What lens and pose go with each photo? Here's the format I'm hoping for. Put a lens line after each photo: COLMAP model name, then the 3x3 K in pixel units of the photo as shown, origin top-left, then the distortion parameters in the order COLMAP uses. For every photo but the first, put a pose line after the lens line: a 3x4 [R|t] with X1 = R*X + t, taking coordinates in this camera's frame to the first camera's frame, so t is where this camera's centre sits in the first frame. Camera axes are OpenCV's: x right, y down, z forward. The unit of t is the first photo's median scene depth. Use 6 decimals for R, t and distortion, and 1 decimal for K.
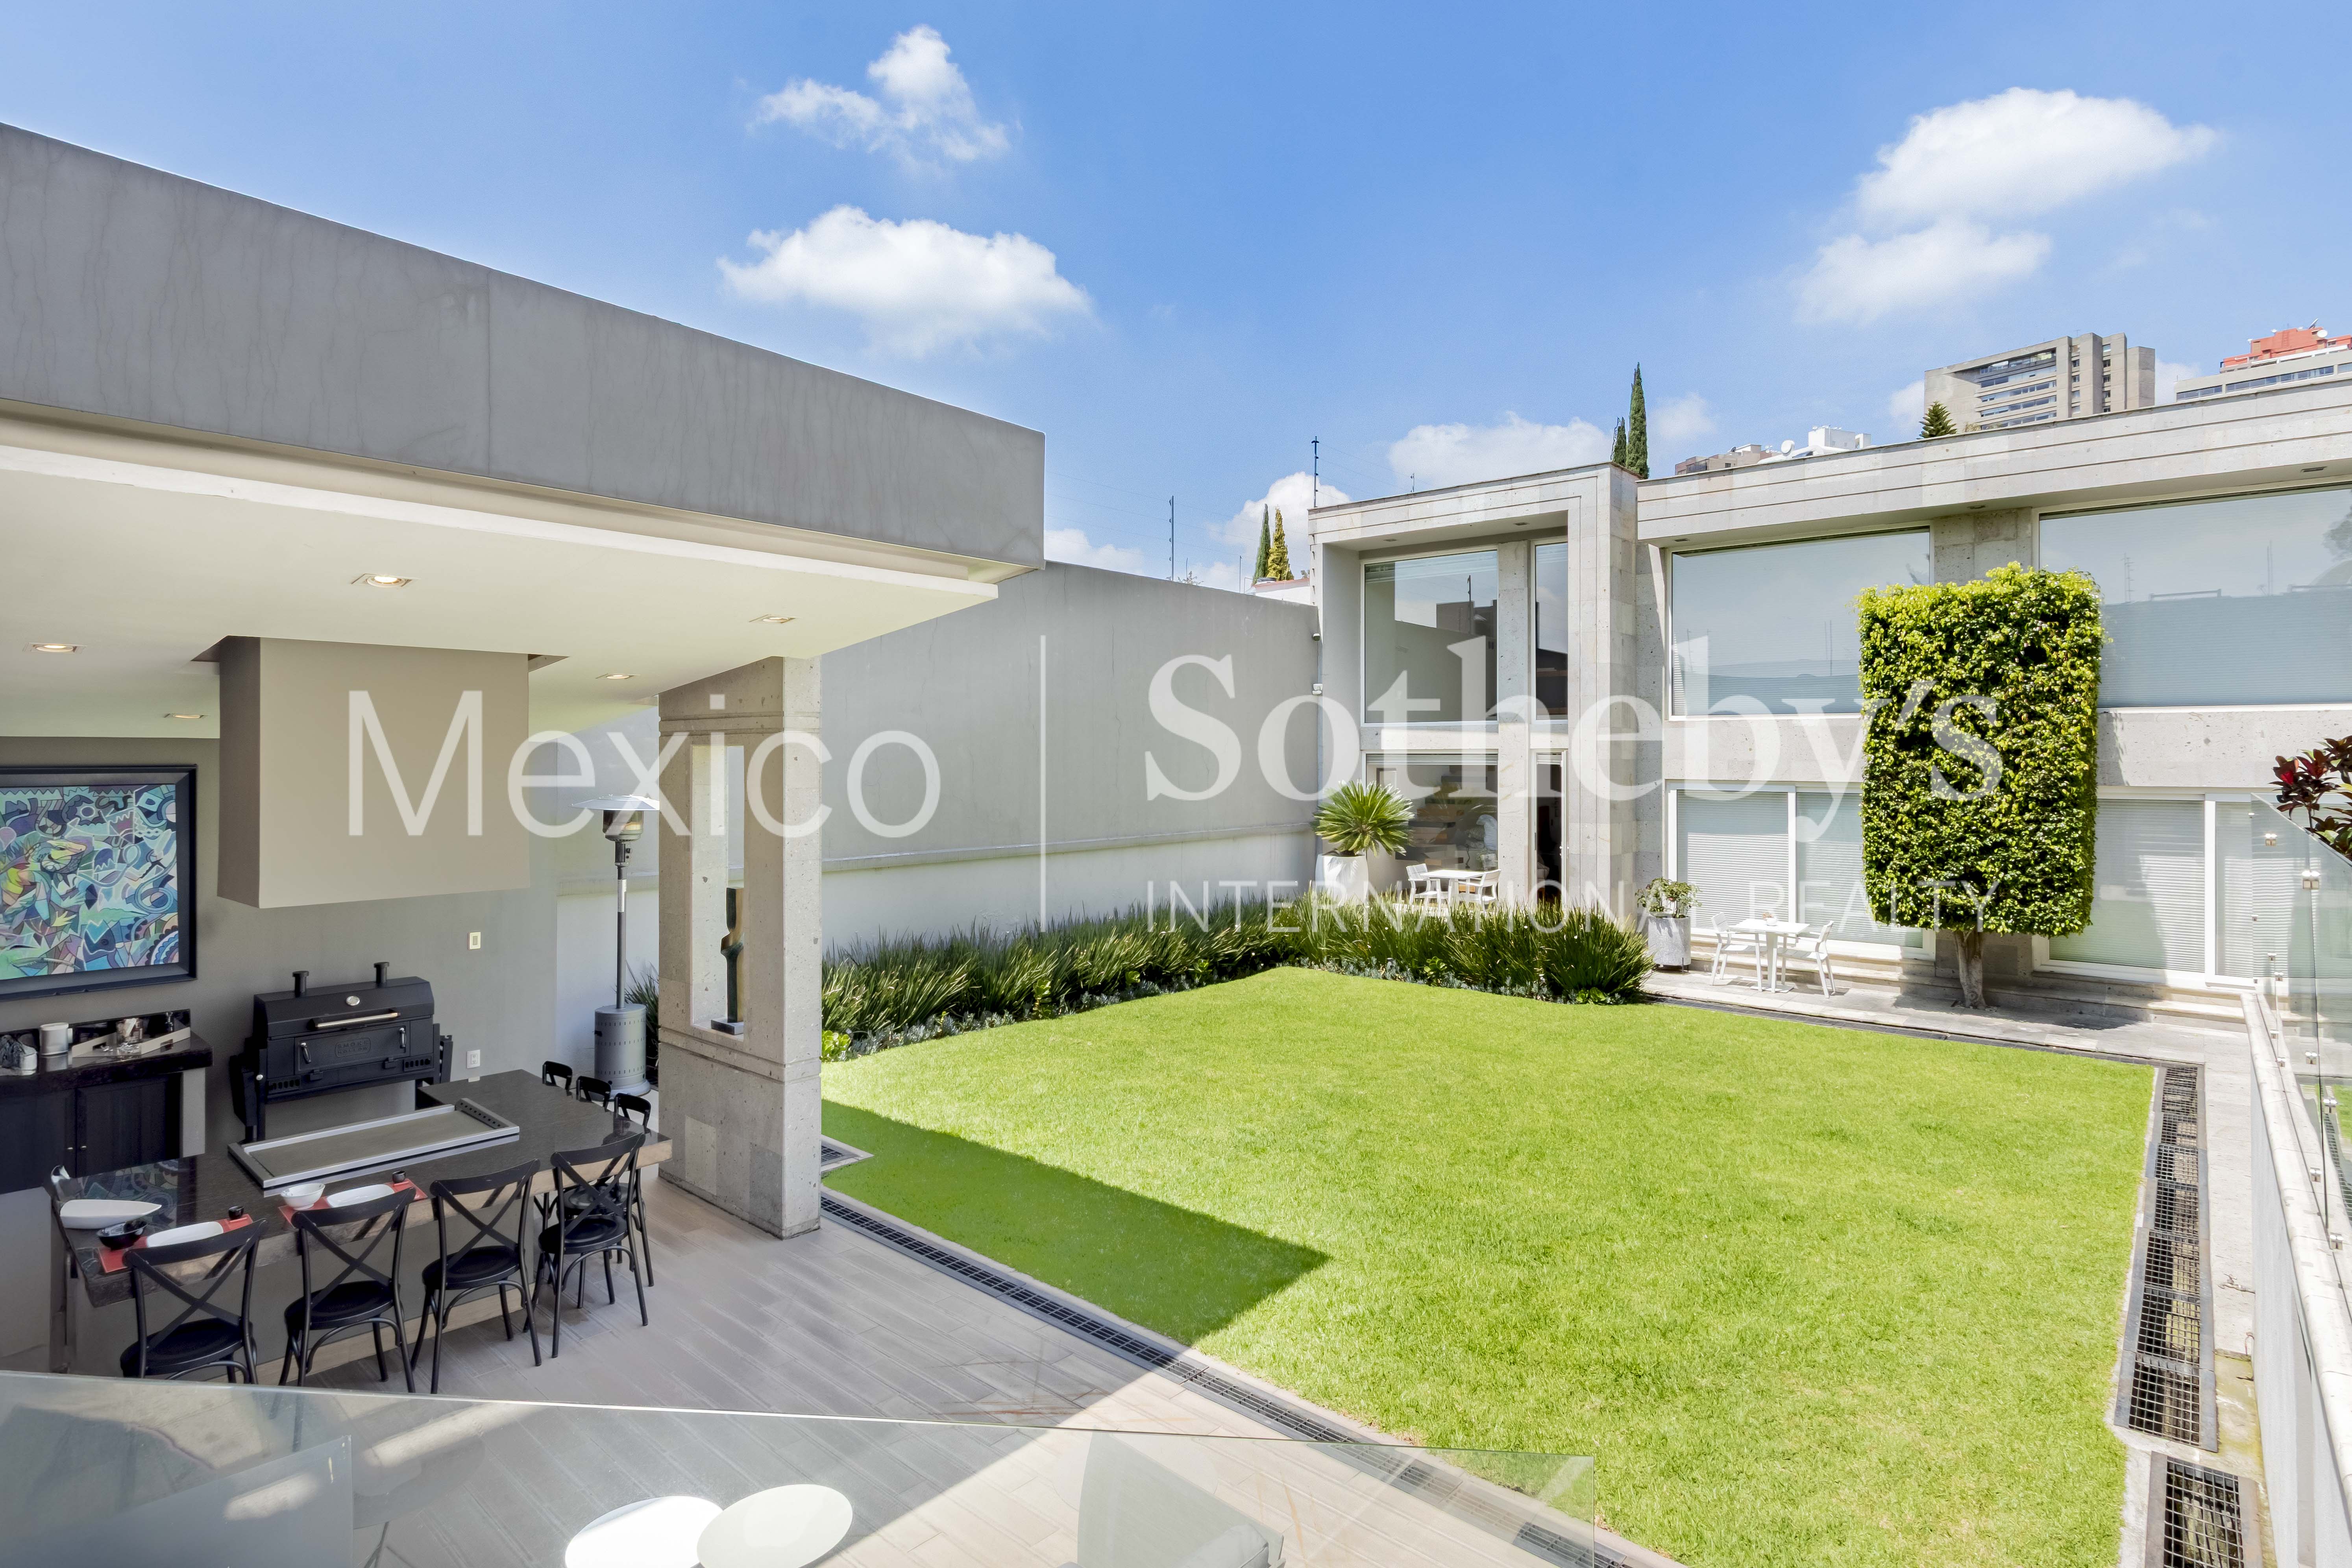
lens RADIAL K [[1261.3, 0, 1235.6], [0, 1261.3, 754.0], [0, 0, 1]] dist [0.004804, 0.000475]
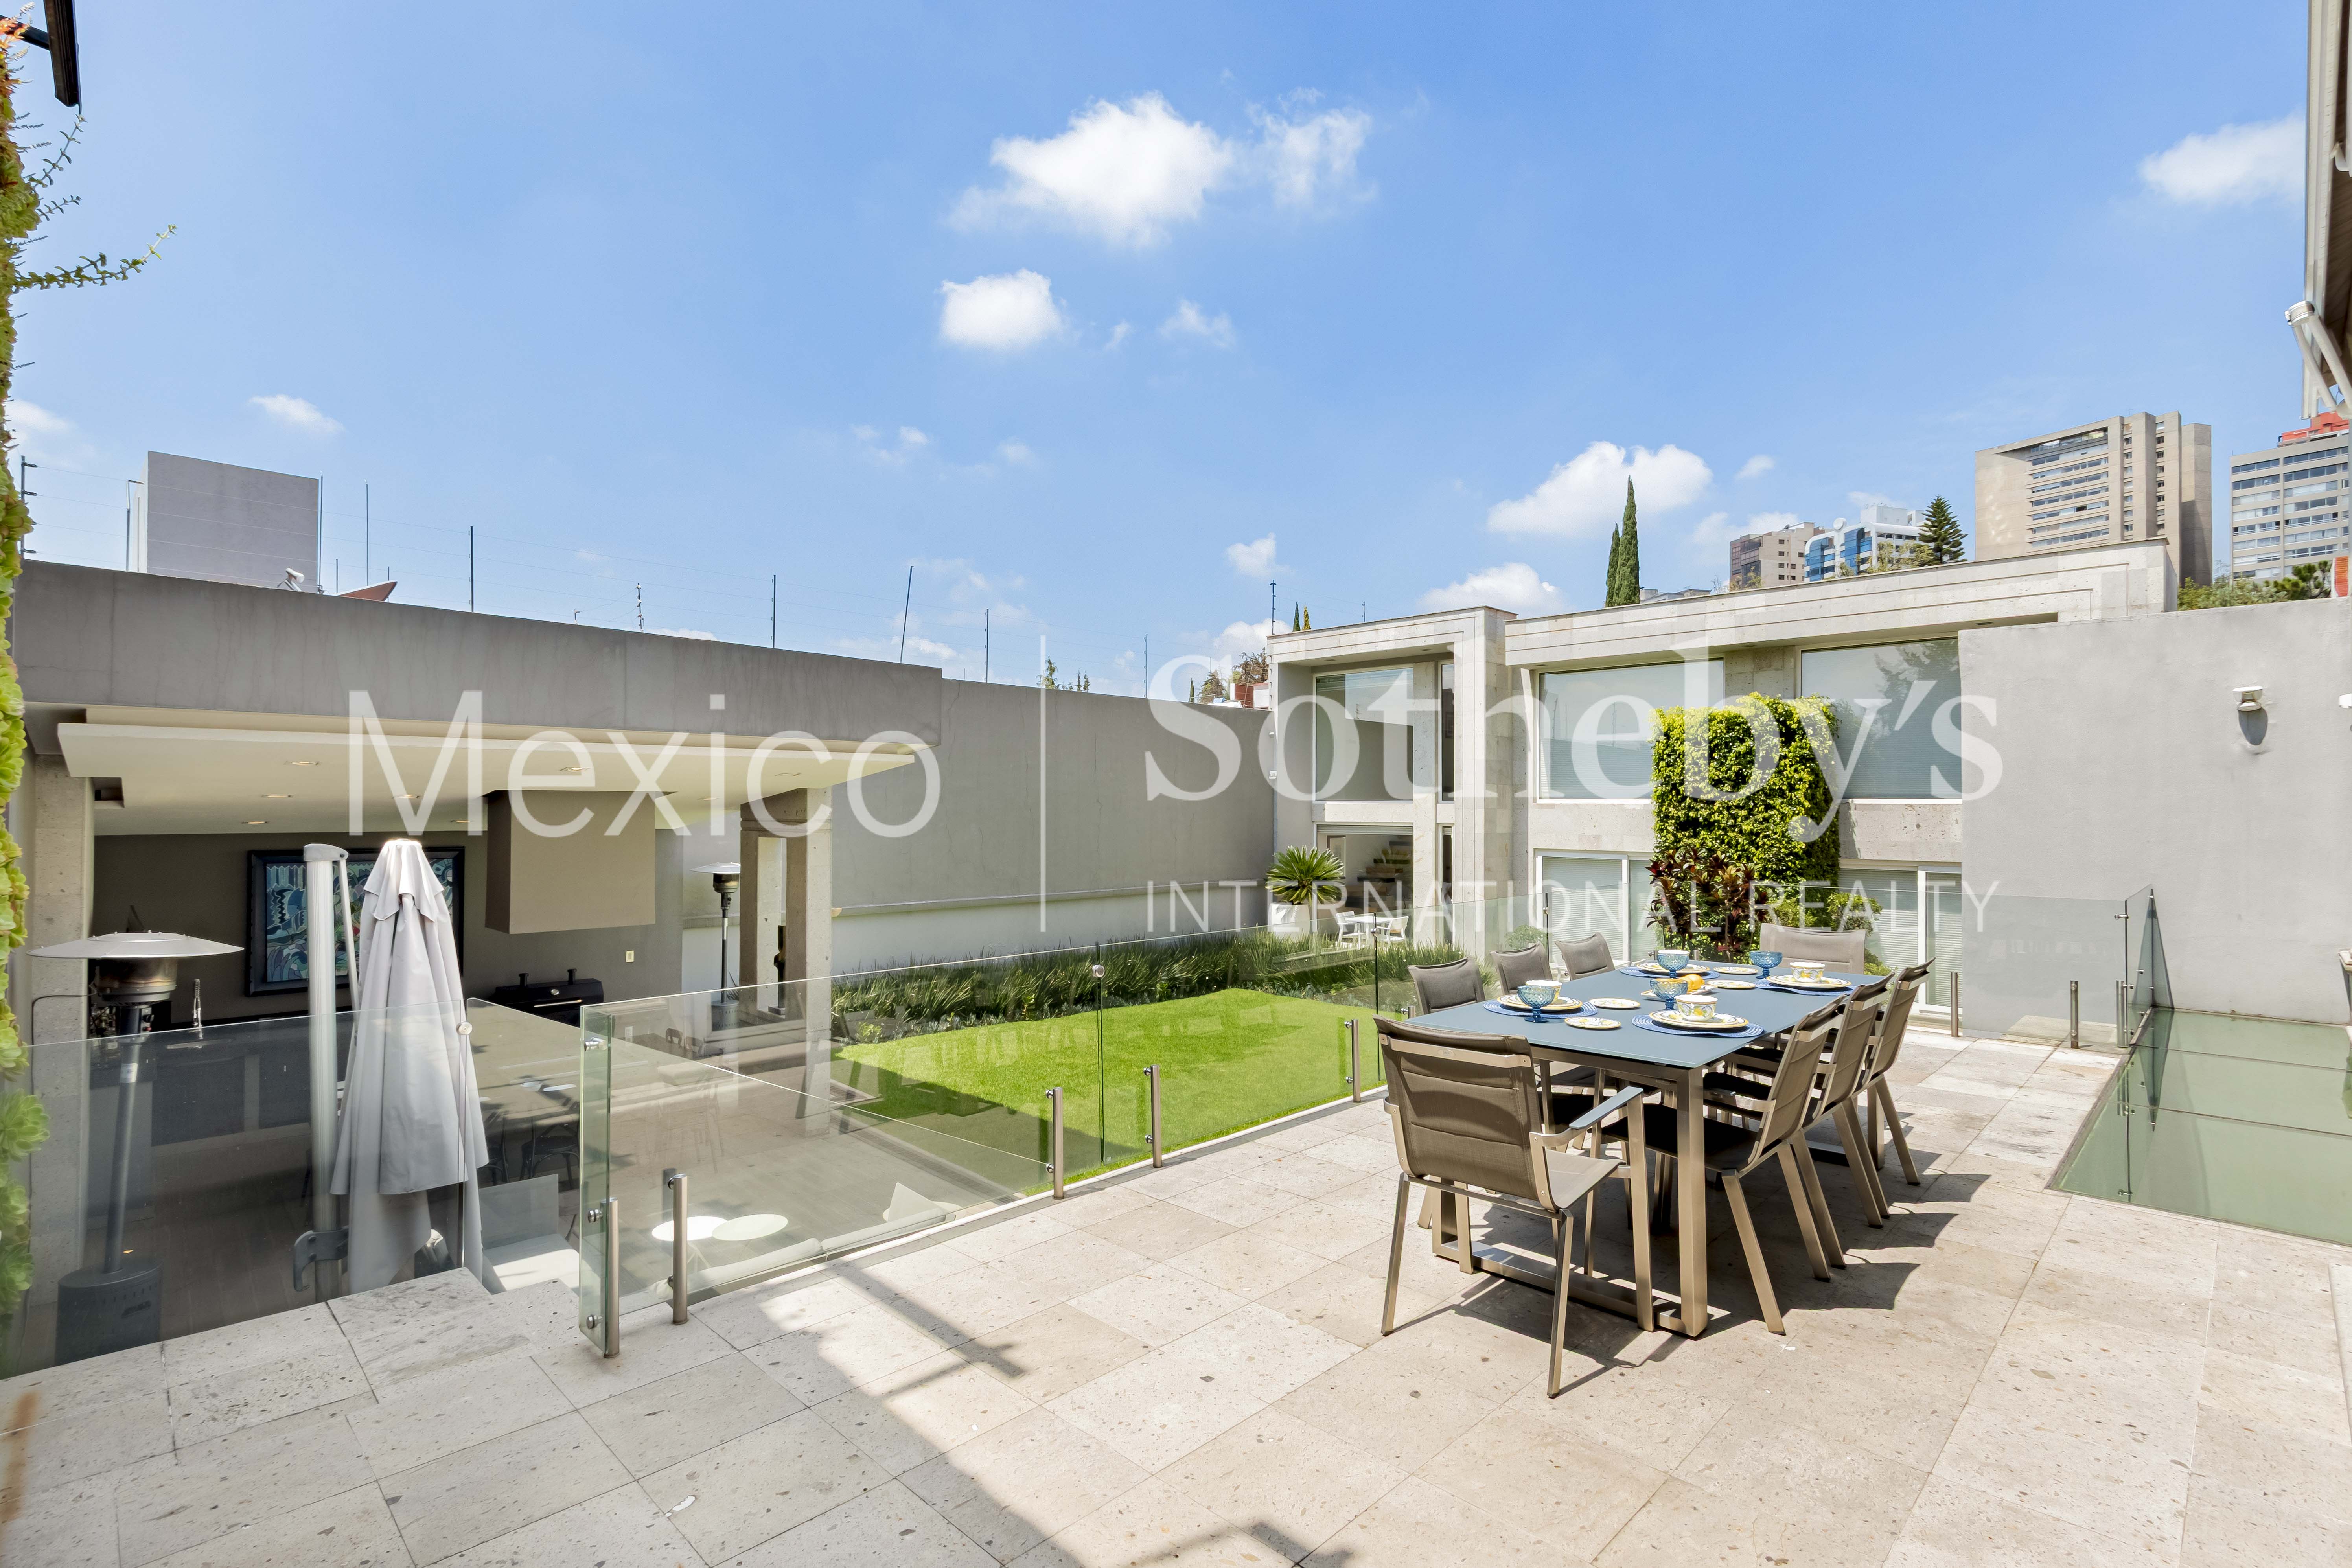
lens RADIAL K [[1108.2, 0, 1244.5], [0, 1108.2, 806.8], [0, 0, 1]] dist [0.002352, 0.000283]
pose [[0.998771, 0.007325, -0.049027, 0.127000], [-0.007442, 0.999970, -0.002219, -0.022652], [0.049010, 0.002581, 0.998795, -0.189806]]
